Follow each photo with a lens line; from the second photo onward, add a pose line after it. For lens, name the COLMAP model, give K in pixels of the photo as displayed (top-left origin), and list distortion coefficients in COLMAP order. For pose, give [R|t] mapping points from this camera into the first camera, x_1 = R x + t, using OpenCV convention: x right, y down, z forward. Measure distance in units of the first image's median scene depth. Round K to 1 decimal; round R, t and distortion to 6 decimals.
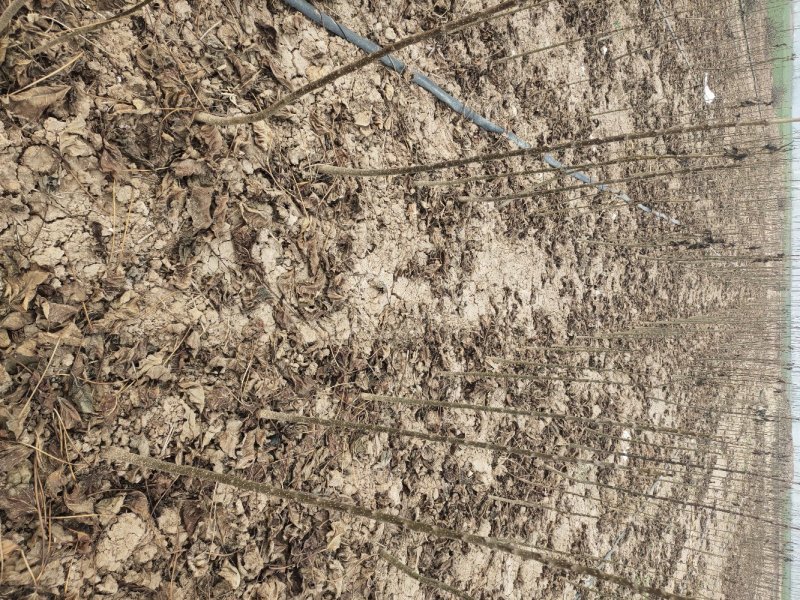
lens RADIAL K [[591.5, 0, 400.0], [0, 591.5, 300.0], [0, 0, 1]] dist [0.063575, -0.073693]
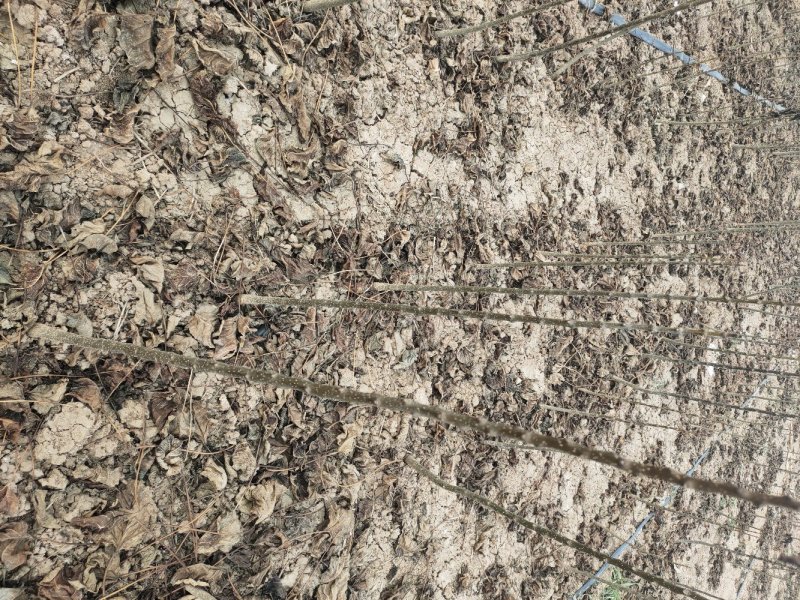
lens RADIAL K [[591.5, 0, 400.0], [0, 591.5, 300.0], [0, 0, 1]] dist [0.063575, -0.073693]
pose [[0.990652, -0.023884, -0.134304, 0.084433], [0.039384, 0.992703, 0.113970, 0.081054], [0.130602, -0.118194, 0.984364, 0.141619]]
